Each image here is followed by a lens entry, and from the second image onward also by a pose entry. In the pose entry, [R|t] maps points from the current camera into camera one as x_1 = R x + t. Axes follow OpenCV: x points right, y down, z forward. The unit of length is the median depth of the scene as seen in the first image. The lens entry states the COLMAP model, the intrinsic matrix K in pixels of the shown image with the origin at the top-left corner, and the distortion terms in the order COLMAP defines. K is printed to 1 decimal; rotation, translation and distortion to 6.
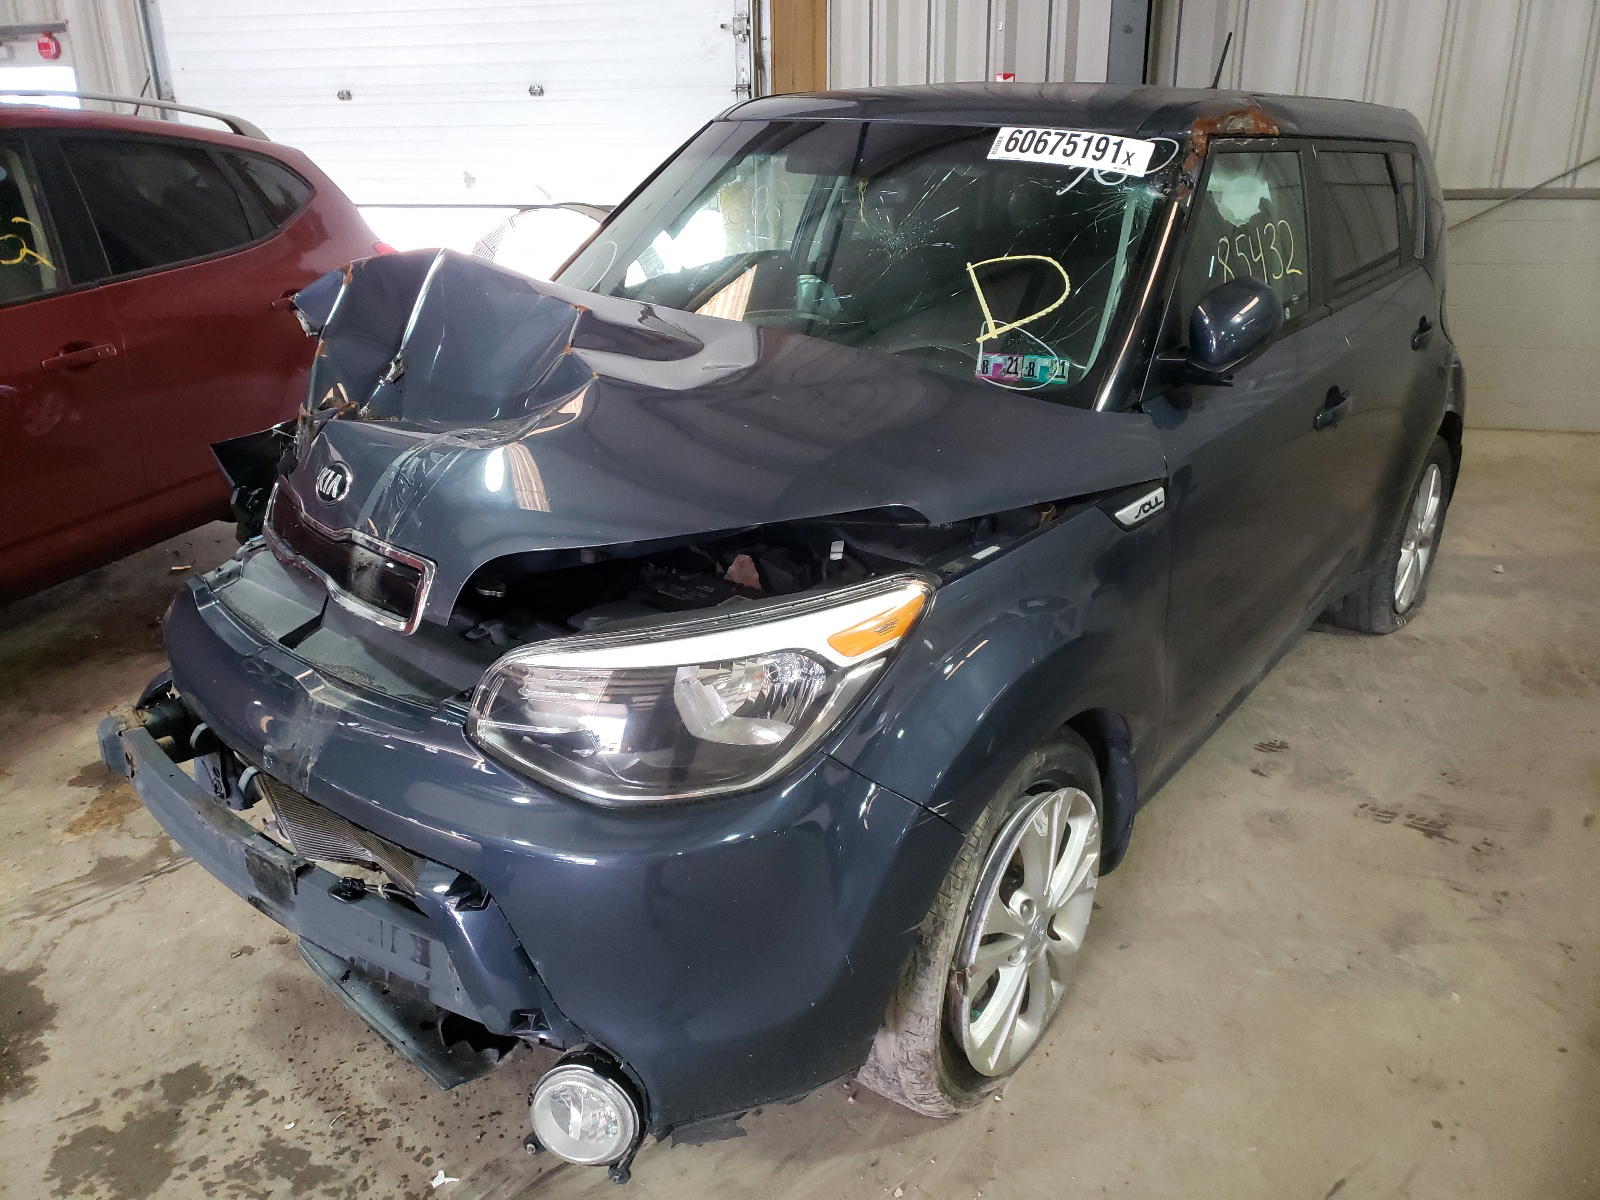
lens RADIAL K [[1185.0, 0, 799.6], [0, 1185.0, 573.2], [0, 0, 1]] dist [0.002415, 0.002969]
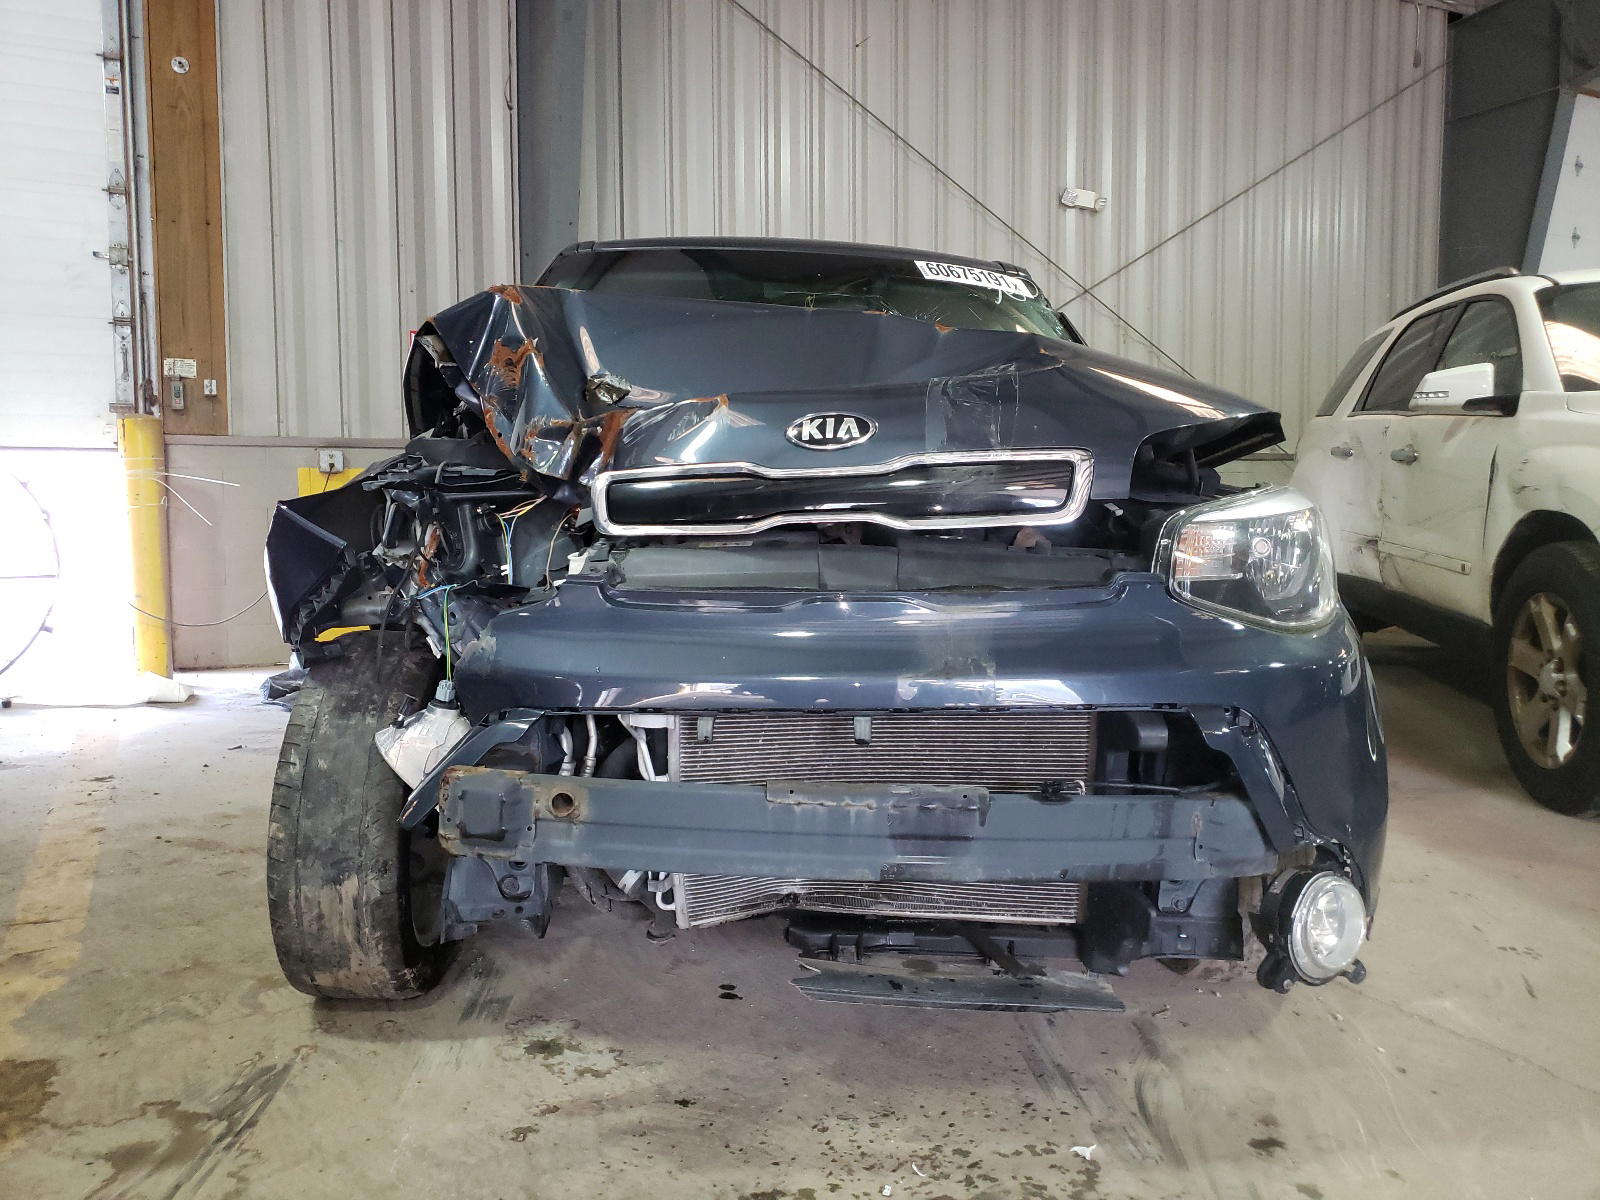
lens RADIAL K [[1185.0, 0, 799.6], [0, 1185.0, 573.2], [0, 0, 1]] dist [0.002415, 0.002969]
pose [[0.750499, -0.033121, 0.660041, -0.495012], [0.213457, 0.957361, -0.194671, 0.104085], [-0.625450, 0.286991, 0.725568, 0.168342]]
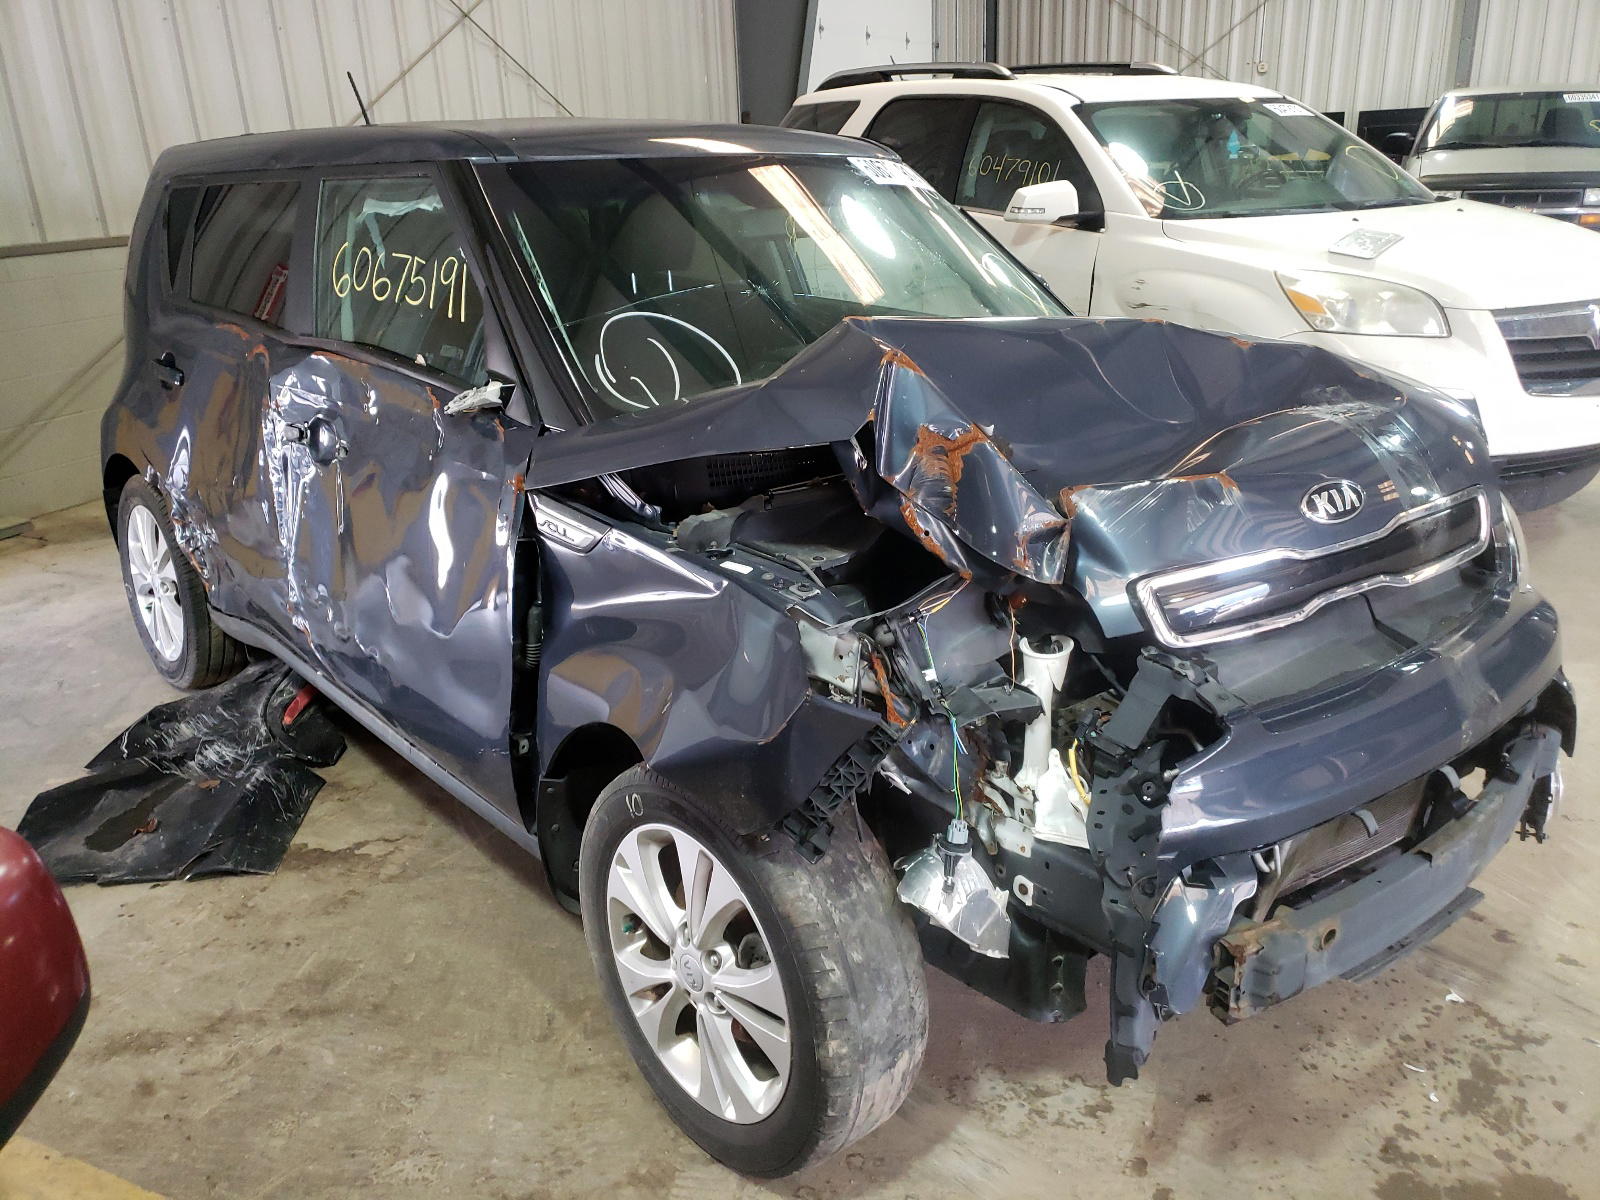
lens RADIAL K [[1185.0, 0, 799.6], [0, 1185.0, 573.2], [0, 0, 1]] dist [0.002415, 0.002969]
pose [[0.204244, -0.317244, 0.926089, -0.677469], [0.361460, 0.903618, 0.229828, -0.191979], [-0.909742, 0.287803, 0.299230, 0.531692]]
